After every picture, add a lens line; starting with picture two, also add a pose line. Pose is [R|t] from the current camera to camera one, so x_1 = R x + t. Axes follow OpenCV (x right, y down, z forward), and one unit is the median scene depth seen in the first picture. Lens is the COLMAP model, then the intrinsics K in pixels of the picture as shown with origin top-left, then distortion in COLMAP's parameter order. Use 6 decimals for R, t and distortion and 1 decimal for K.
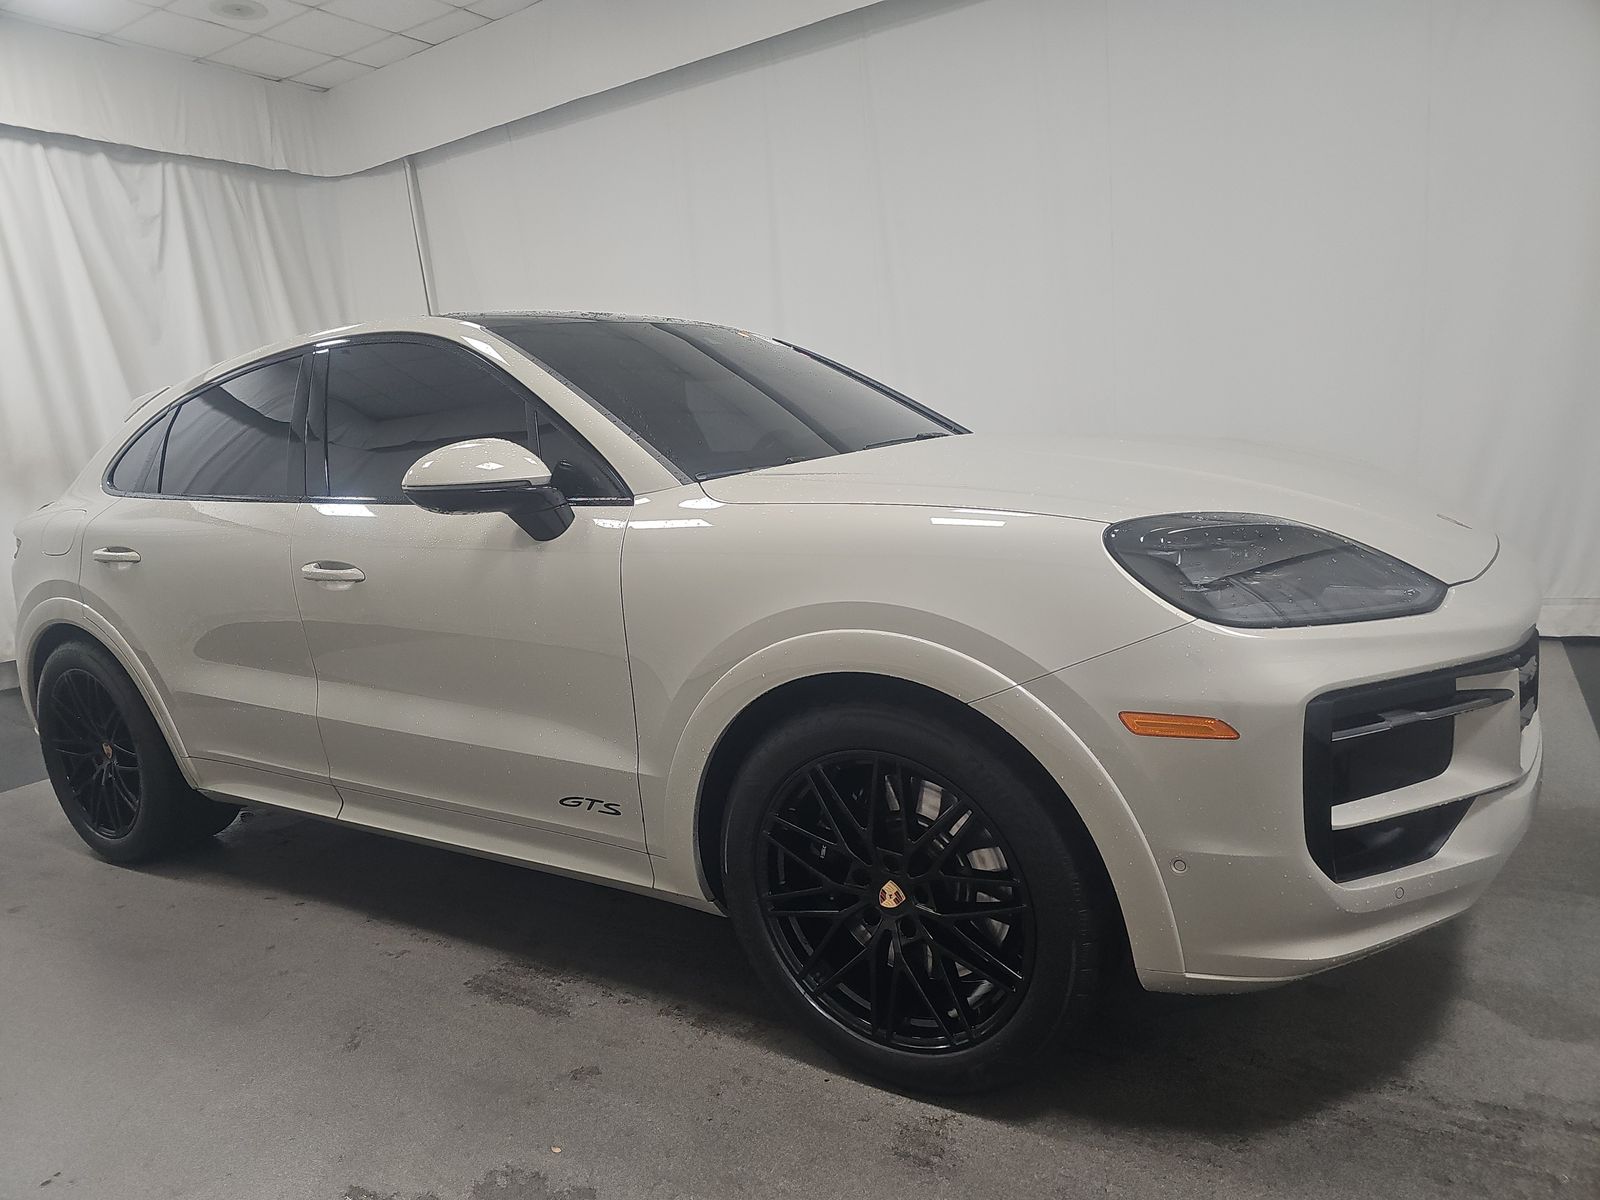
lens RADIAL K [[1047.7, 0, 800.3], [0, 1047.7, 606.1], [0, 0, 1]] dist [0.005509, -0.004797]
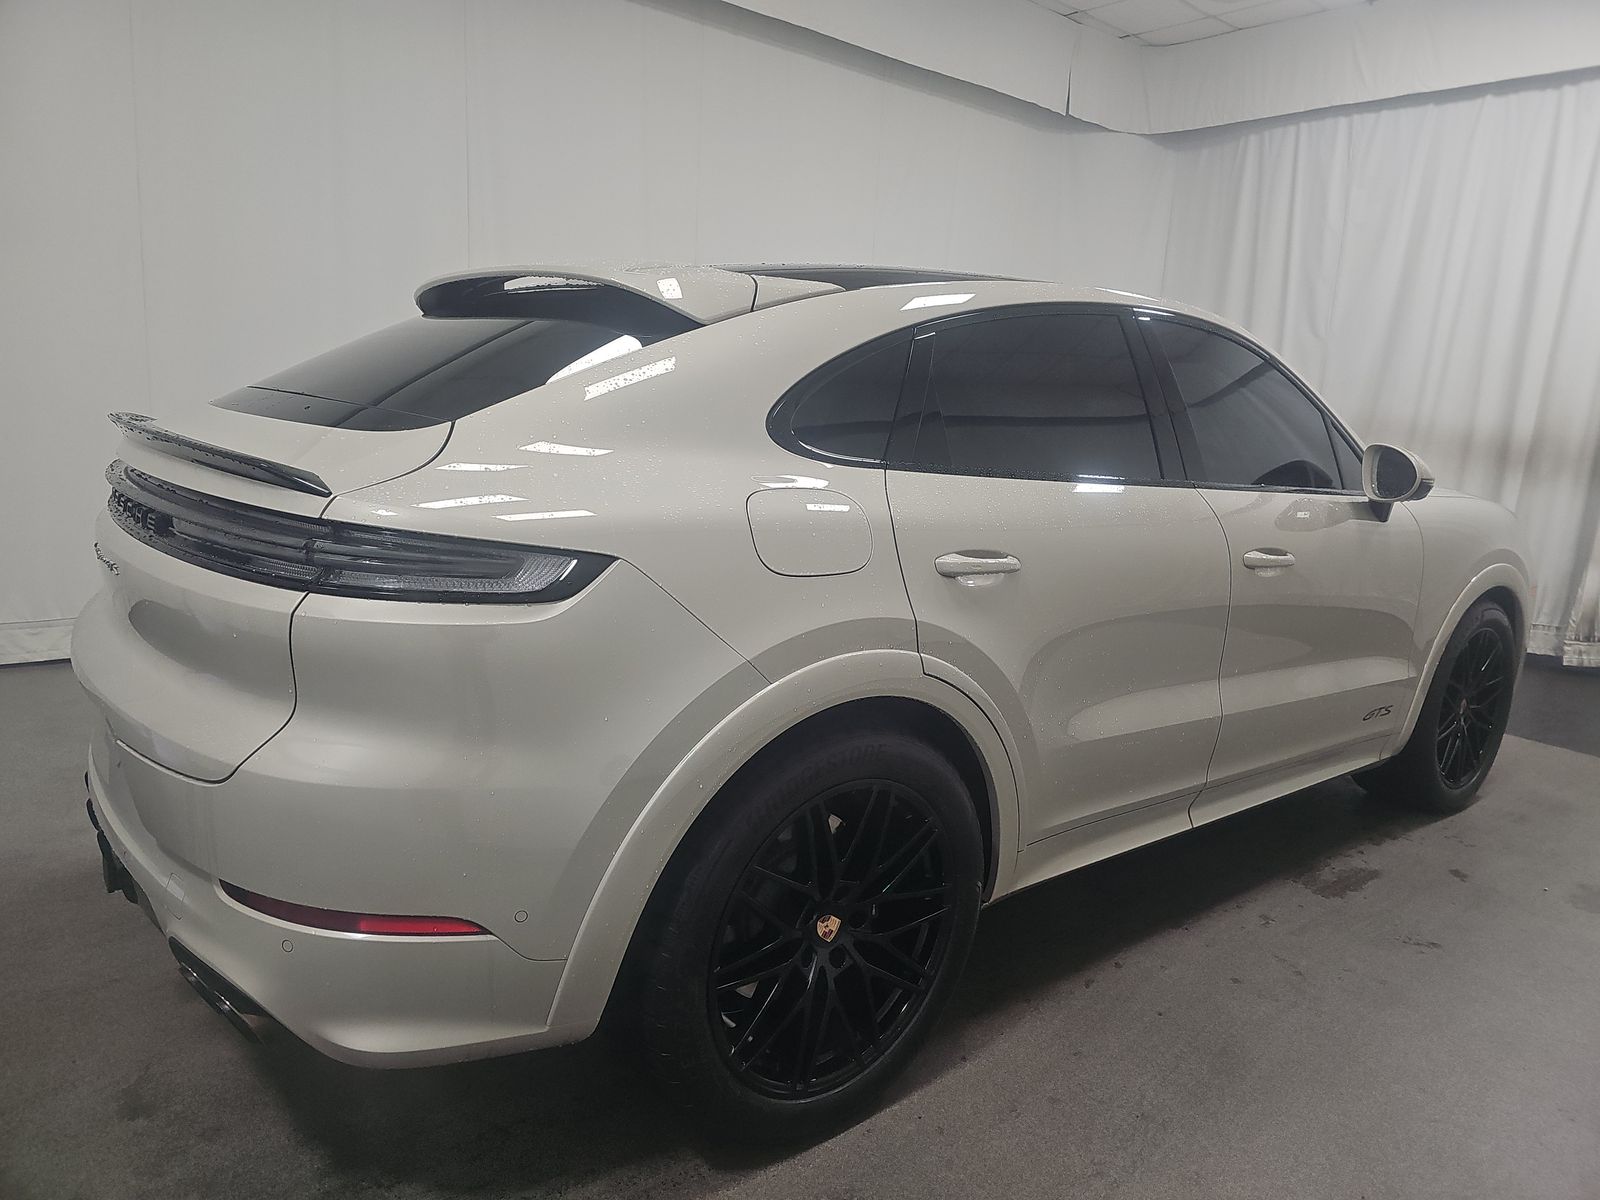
lens RADIAL K [[1047.7, 0, 799.7], [0, 1047.7, 594.5], [0, 0, 1]] dist [0.005509, -0.004797]
pose [[0.342248, -0.068909, 0.937080, -1.526808], [0.086431, 0.995388, 0.041629, -0.078194], [-0.935626, 0.066745, 0.346625, 1.064844]]
